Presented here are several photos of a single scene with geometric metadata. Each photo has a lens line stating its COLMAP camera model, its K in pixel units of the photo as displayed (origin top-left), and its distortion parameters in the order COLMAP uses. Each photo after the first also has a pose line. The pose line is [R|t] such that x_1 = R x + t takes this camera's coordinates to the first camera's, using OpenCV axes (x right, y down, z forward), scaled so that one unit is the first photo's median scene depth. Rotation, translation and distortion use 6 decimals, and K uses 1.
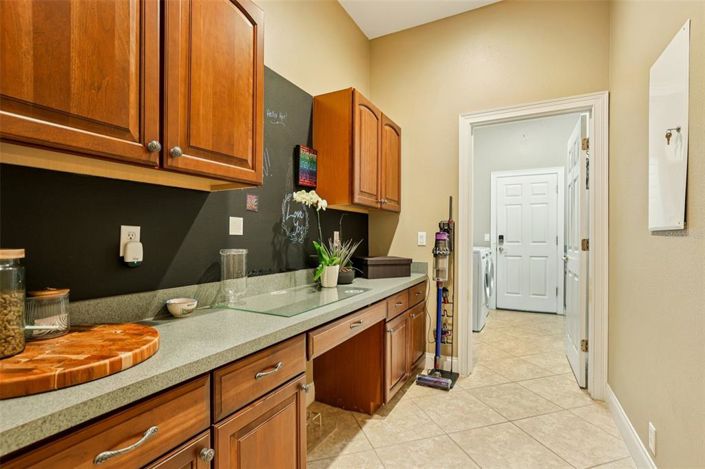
lens RADIAL K [[341.9, 0, 351.8], [0, 341.9, 239.2], [0, 0, 1]] dist [0.001892, 0.001469]
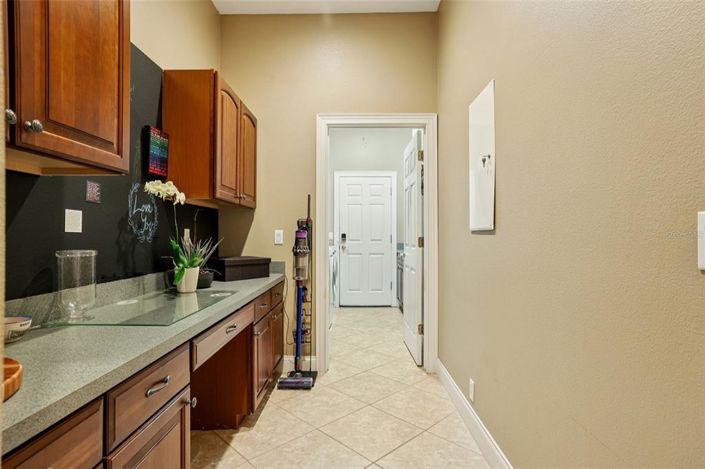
lens RADIAL K [[374.7, 0, 352.5], [0, 374.7, 234.5], [0, 0, 1]] dist [-0.004334, 0.043902]
pose [[0.897000, 0.002316, 0.442025, -0.112422], [0.001528, 0.999964, -0.008341, 0.000735], [-0.442029, 0.008158, 0.896964, -0.049045]]
